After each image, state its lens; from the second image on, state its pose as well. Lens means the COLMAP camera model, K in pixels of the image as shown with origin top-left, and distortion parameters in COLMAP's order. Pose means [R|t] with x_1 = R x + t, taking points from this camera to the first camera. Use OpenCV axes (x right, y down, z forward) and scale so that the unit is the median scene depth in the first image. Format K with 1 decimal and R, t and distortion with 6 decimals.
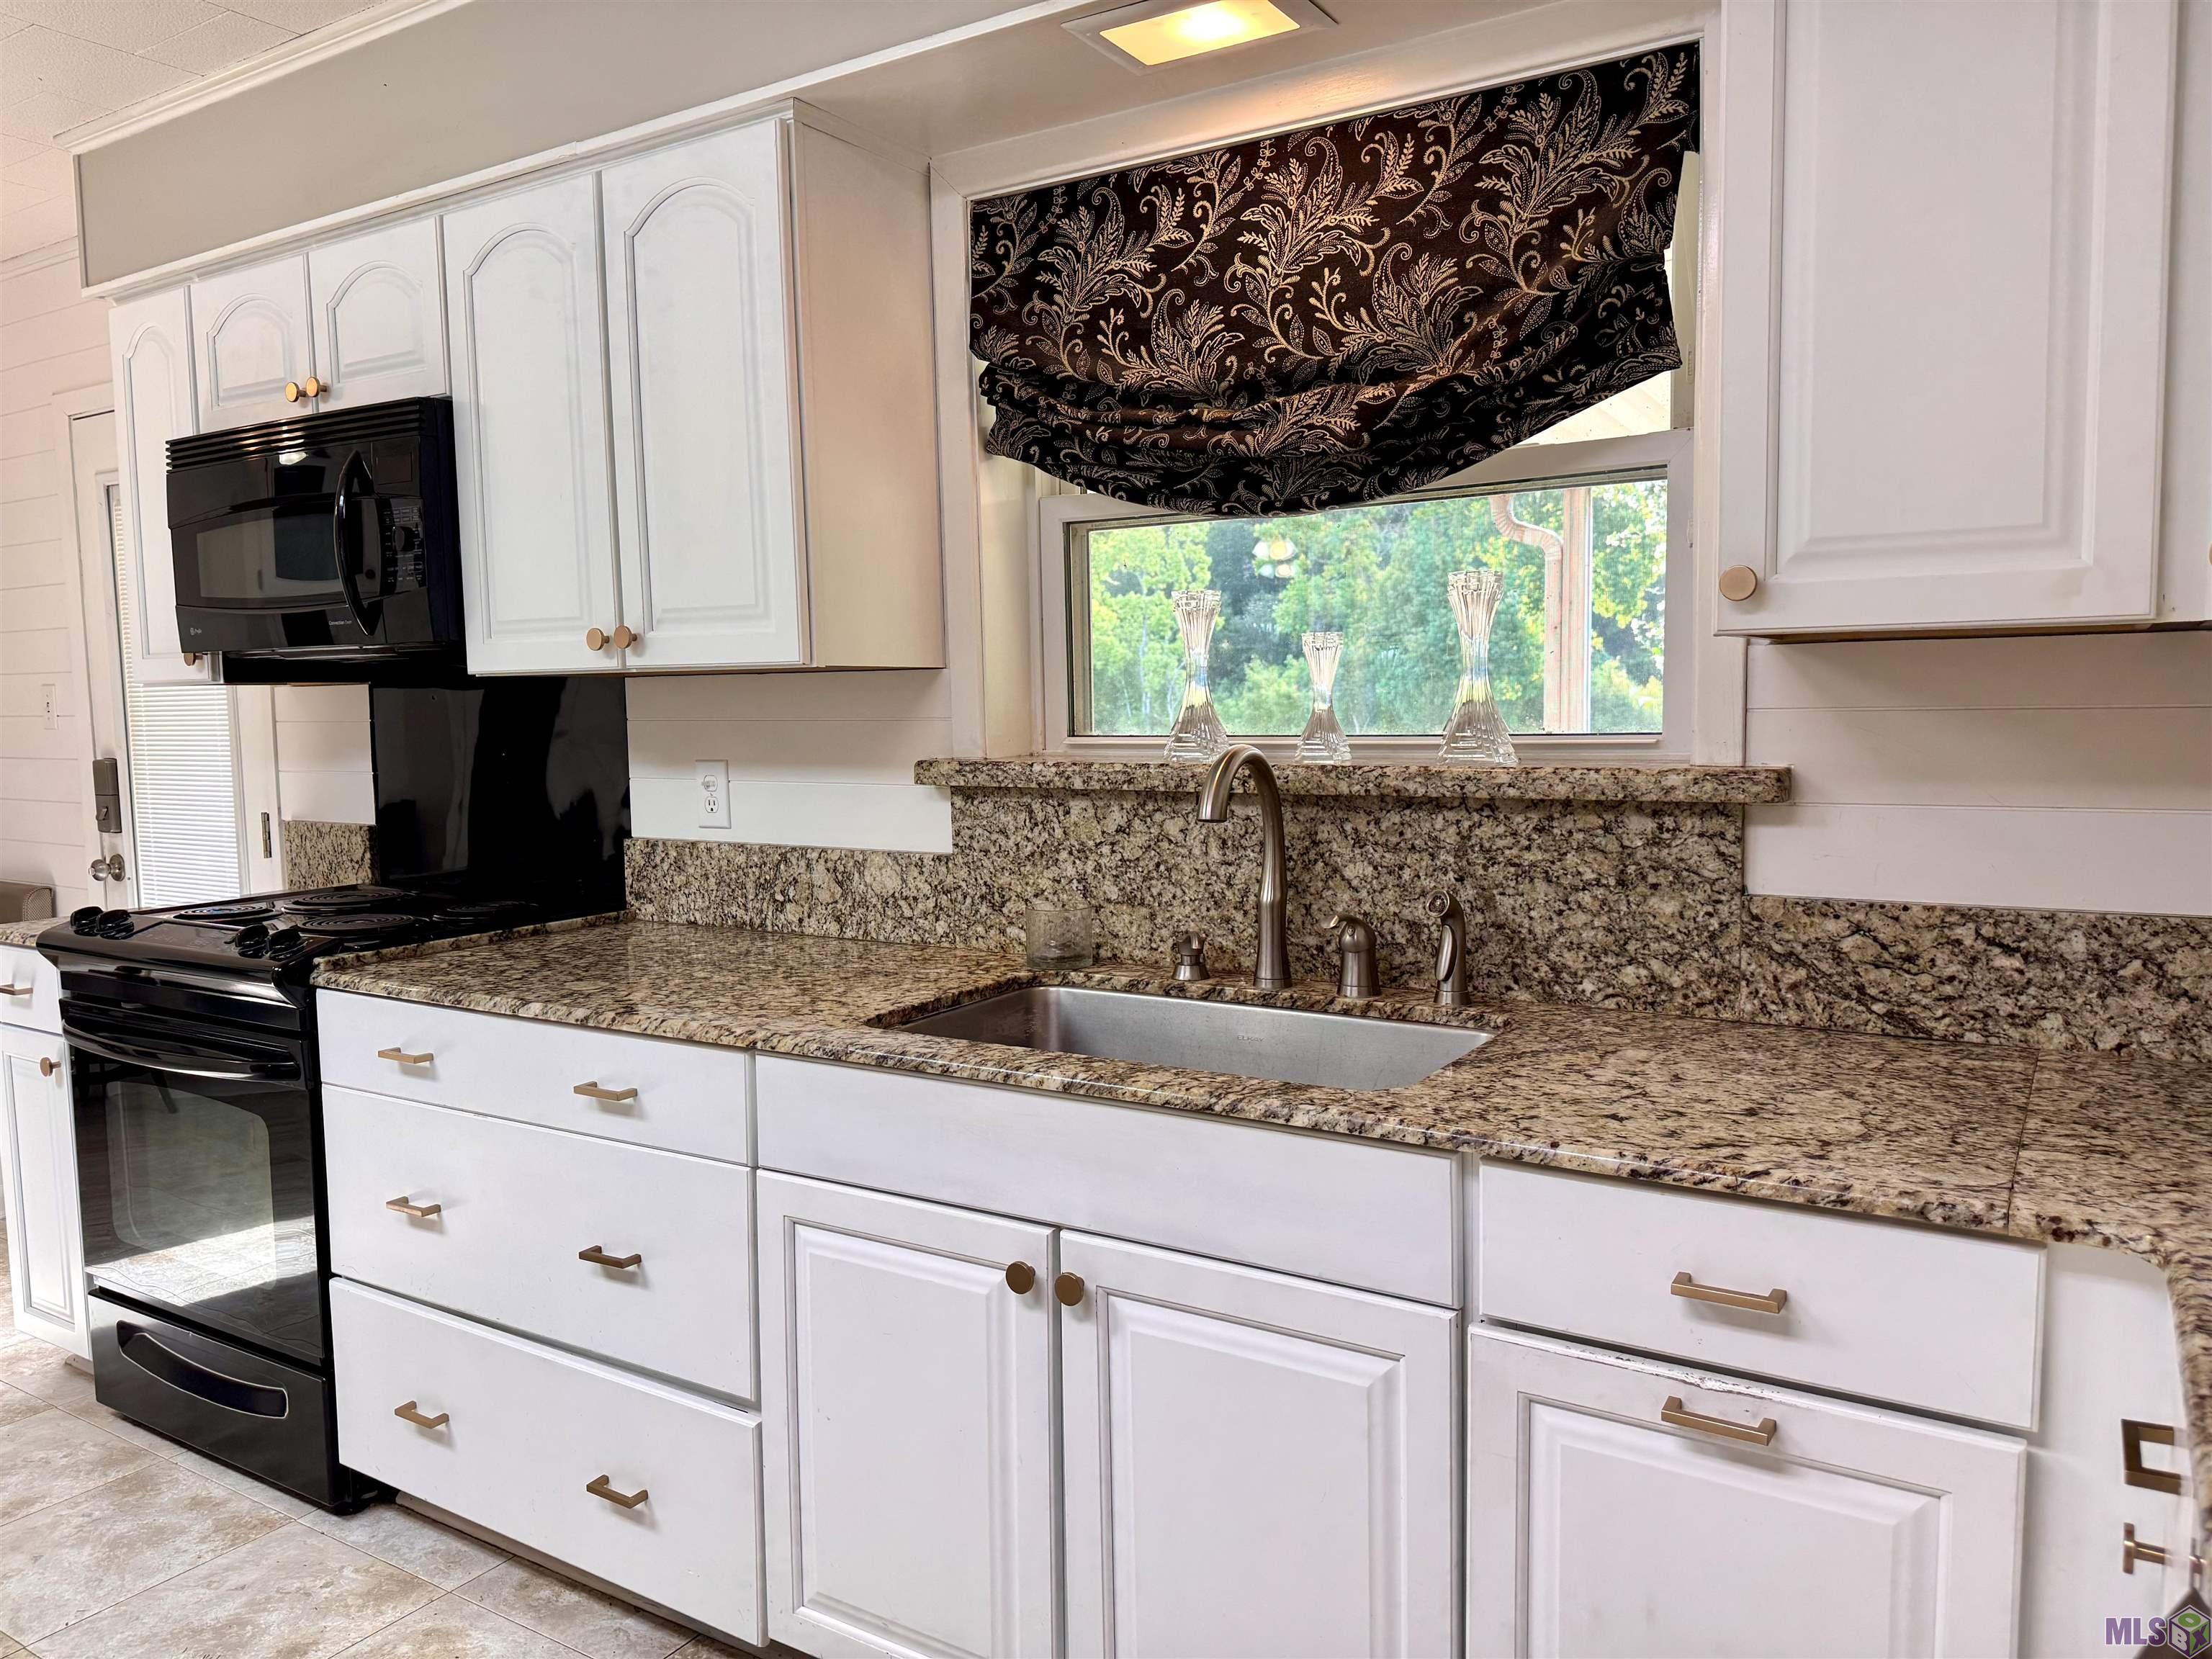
lens RADIAL K [[1563.4, 0, 1106.6], [0, 1563.4, 829.4], [0, 0, 1]] dist [0.005763, -0.025514]
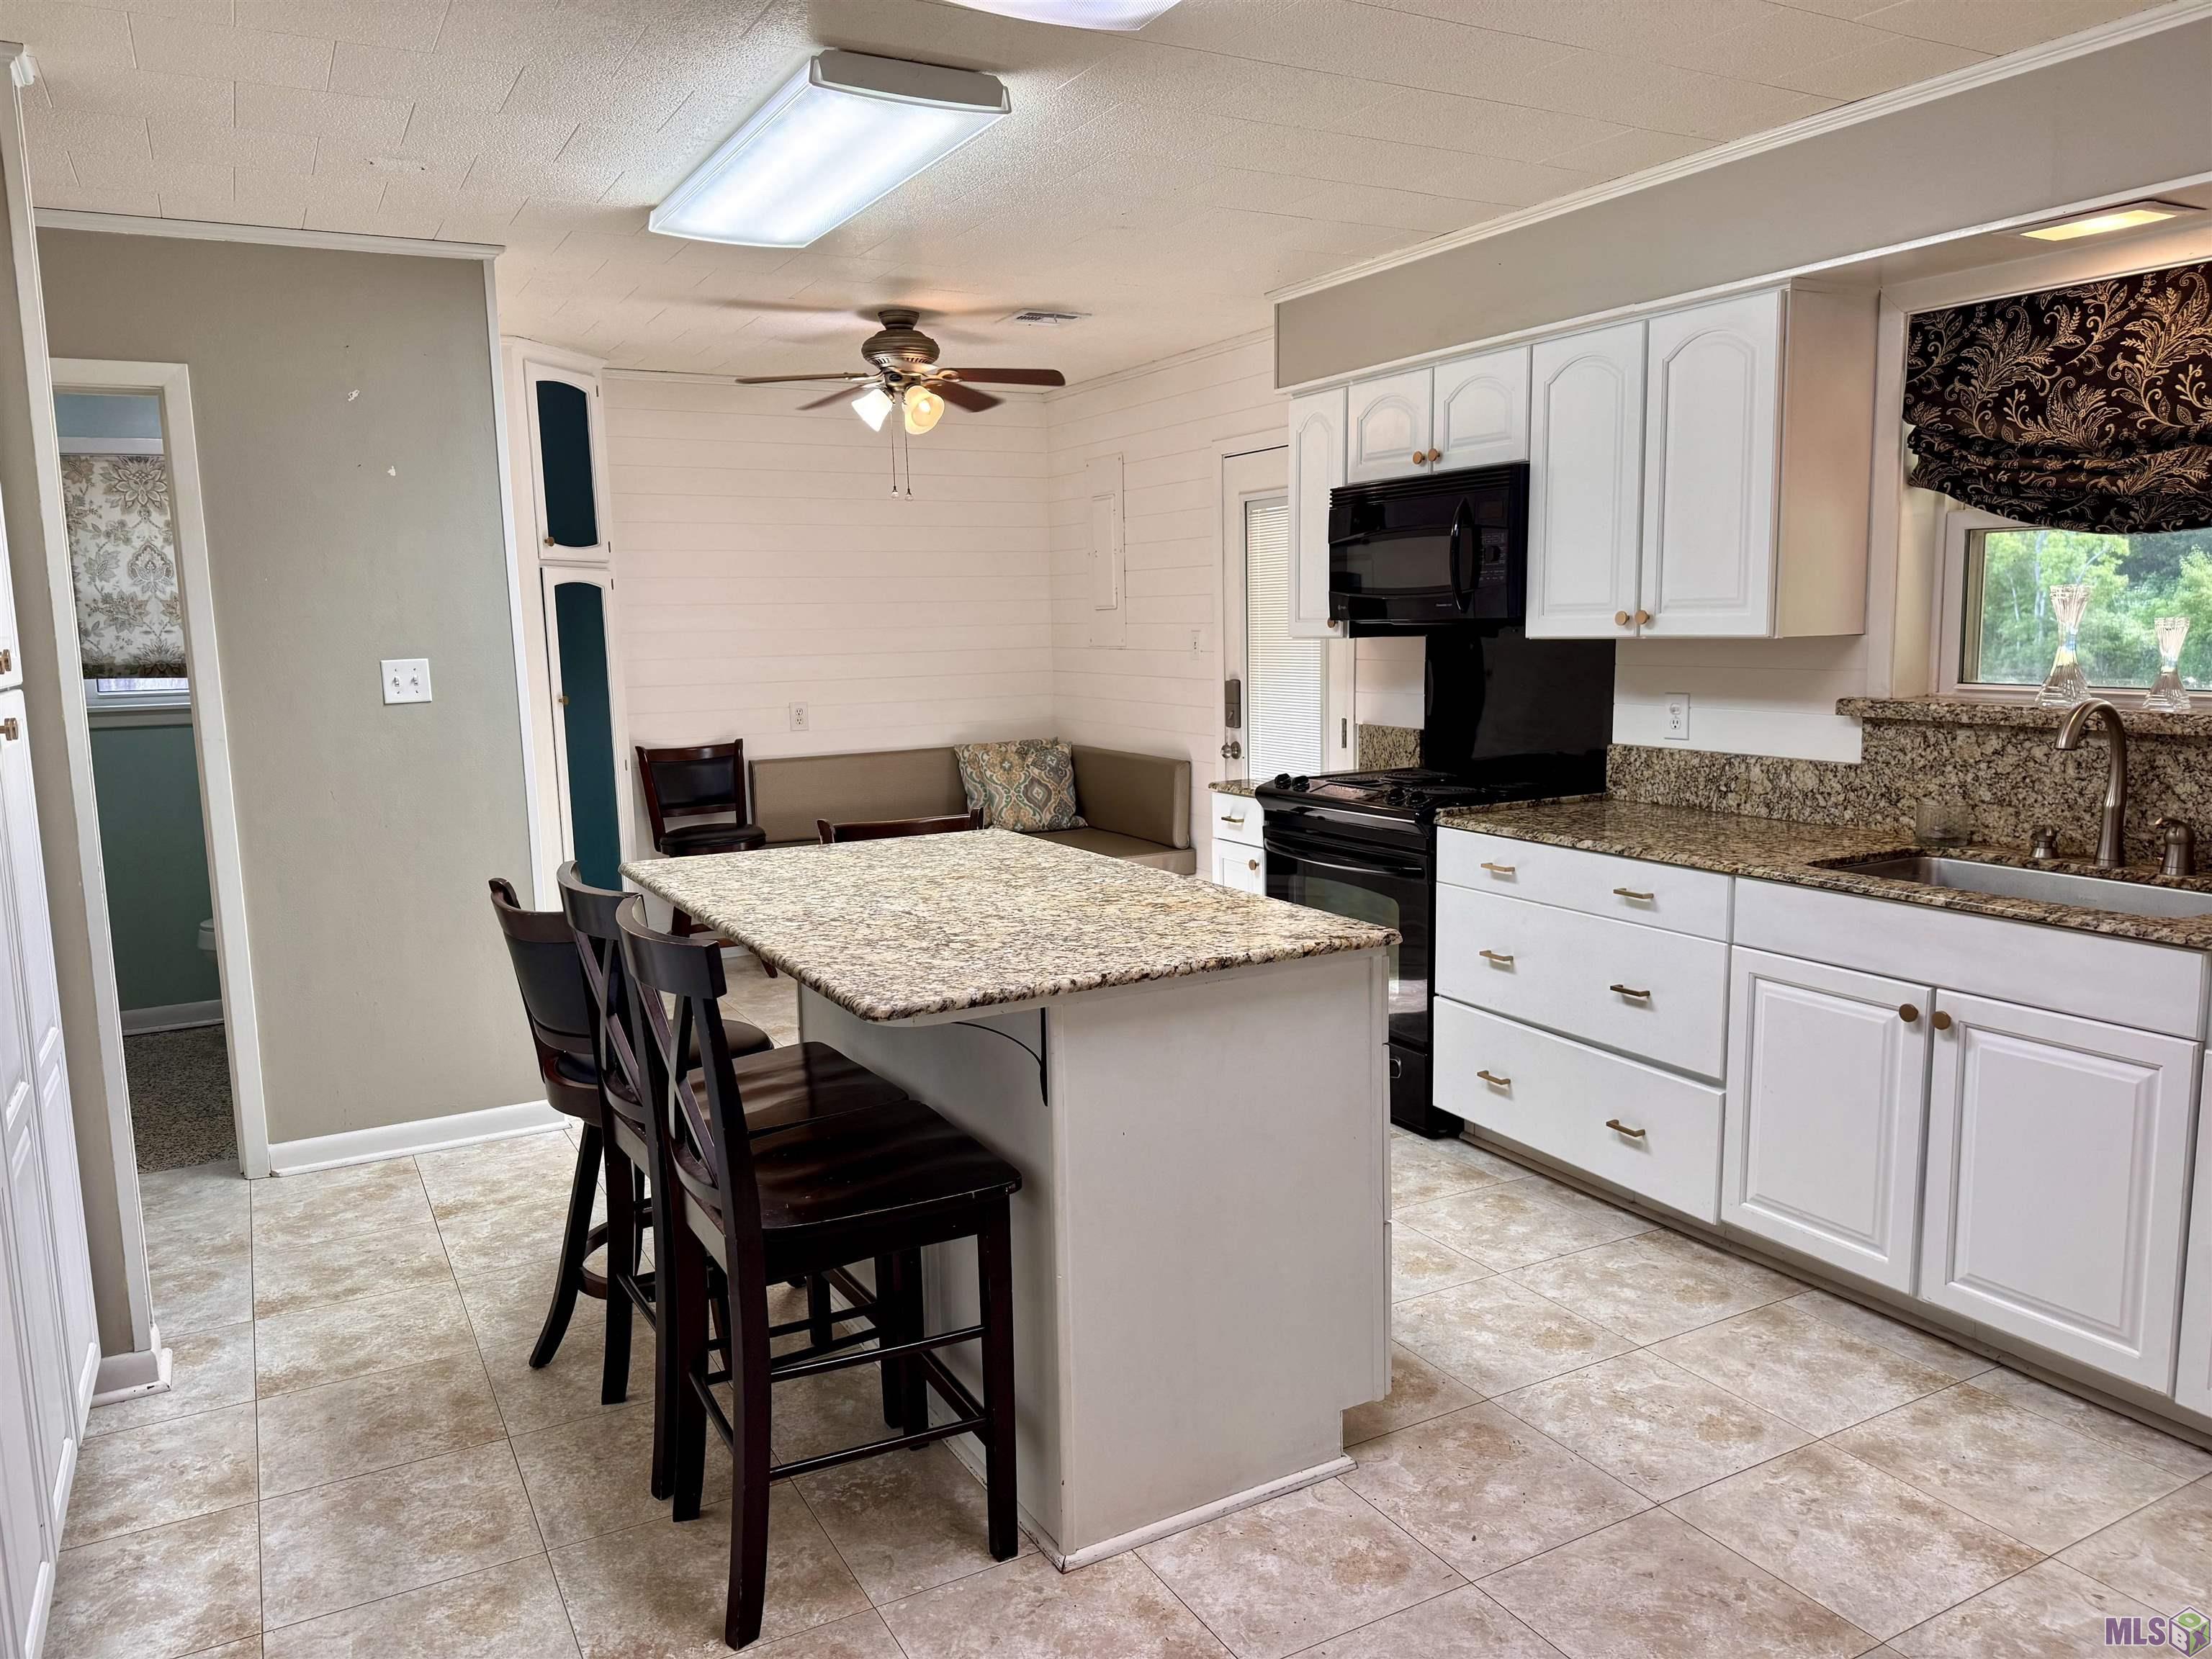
lens RADIAL K [[1563.4, 0, 1060.3], [0, 1563.4, 837.5], [0, 0, 1]] dist [0.005763, -0.025514]
pose [[0.862291, 0.067747, -0.501862, -0.007391], [-0.033647, 0.996486, 0.076706, -0.002925], [0.505295, -0.049257, 0.861540, -0.682586]]
